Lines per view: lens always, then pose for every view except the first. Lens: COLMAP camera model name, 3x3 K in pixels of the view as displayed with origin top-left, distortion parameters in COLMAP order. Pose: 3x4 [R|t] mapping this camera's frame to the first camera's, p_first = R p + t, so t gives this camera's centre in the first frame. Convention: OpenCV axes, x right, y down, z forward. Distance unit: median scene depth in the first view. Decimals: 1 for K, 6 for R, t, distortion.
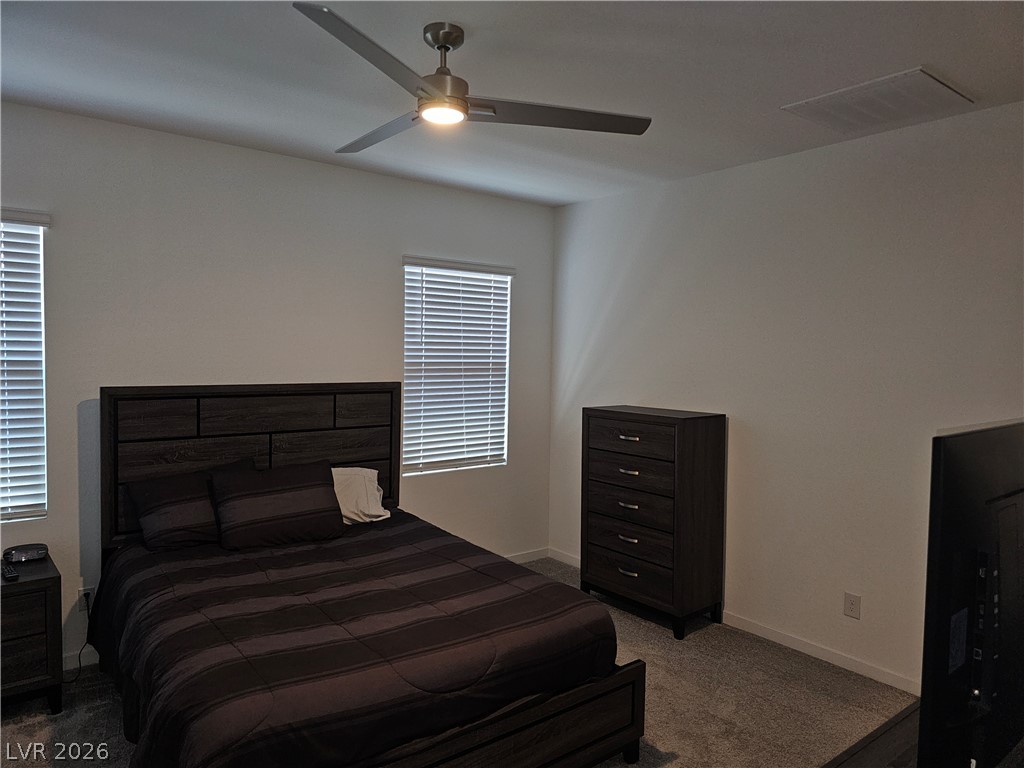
lens RADIAL K [[685.7, 0, 518.4], [0, 685.7, 377.8], [0, 0, 1]] dist [0.071344, -0.065210]
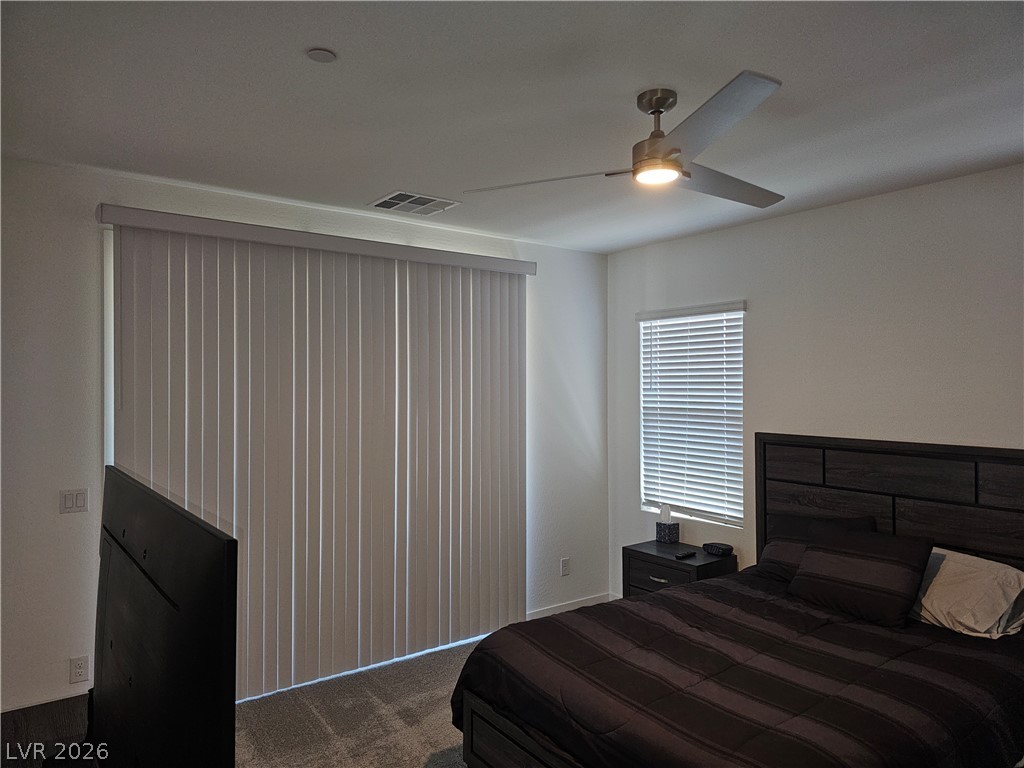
lens RADIAL K [[685.7, 0, 519.0], [0, 685.7, 388.9], [0, 0, 1]] dist [0.071344, -0.065210]
pose [[-0.035592, -0.017559, -0.999212, 0.642445], [-0.046688, 0.998783, -0.015889, -0.024321], [0.998275, 0.046086, -0.036369, 0.609246]]
